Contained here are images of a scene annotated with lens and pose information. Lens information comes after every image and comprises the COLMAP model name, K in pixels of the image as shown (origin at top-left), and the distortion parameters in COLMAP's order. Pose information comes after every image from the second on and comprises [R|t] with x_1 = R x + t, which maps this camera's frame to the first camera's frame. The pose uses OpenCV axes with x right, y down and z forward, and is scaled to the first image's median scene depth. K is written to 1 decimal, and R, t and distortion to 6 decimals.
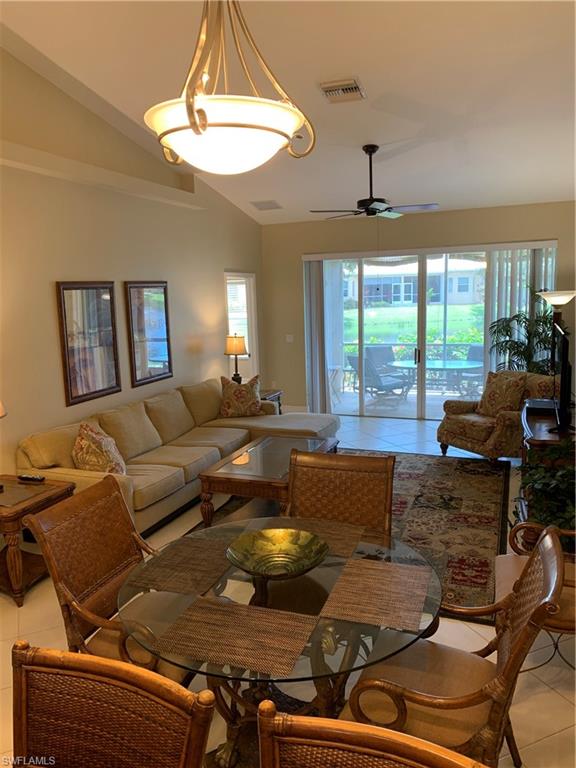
lens RADIAL K [[584.0, 0, 289.2], [0, 584.0, 357.6], [0, 0, 1]] dist [0.021072, -0.011073]
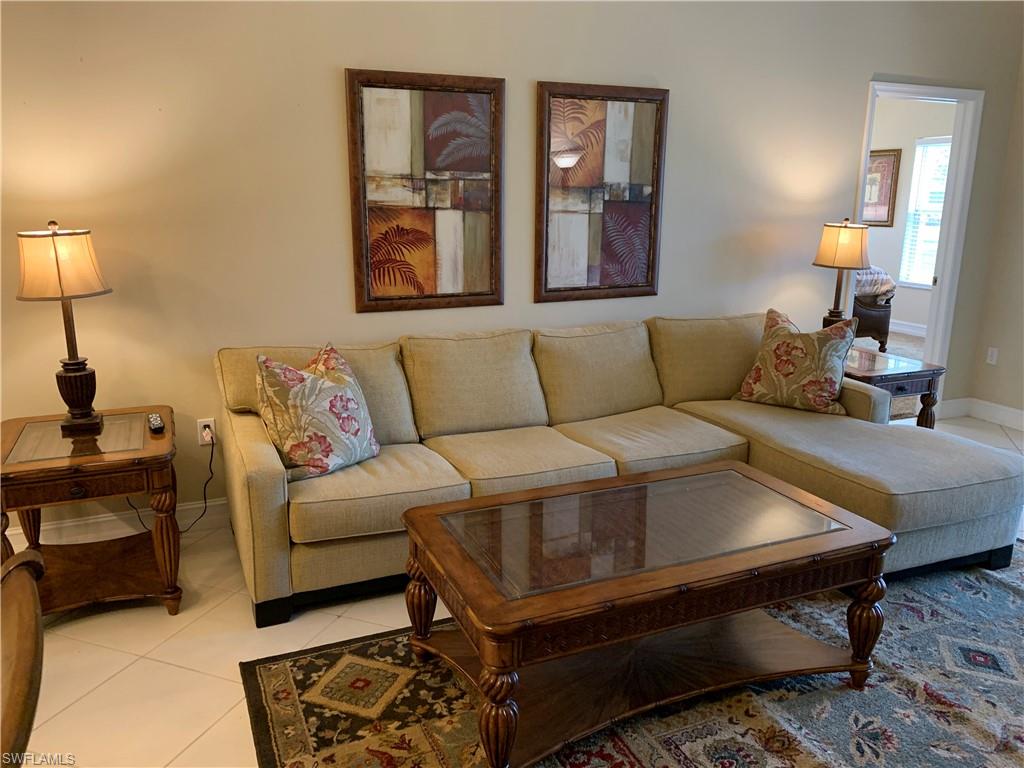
lens RADIAL K [[778.7, 0, 512.0], [0, 778.7, 382.2], [0, 0, 1]] dist [0.021072, -0.011073]
pose [[0.704606, 0.200405, -0.680712, 0.185269], [-0.110343, 0.978566, 0.173878, 0.004247], [0.700967, -0.047404, 0.711617, 0.478344]]
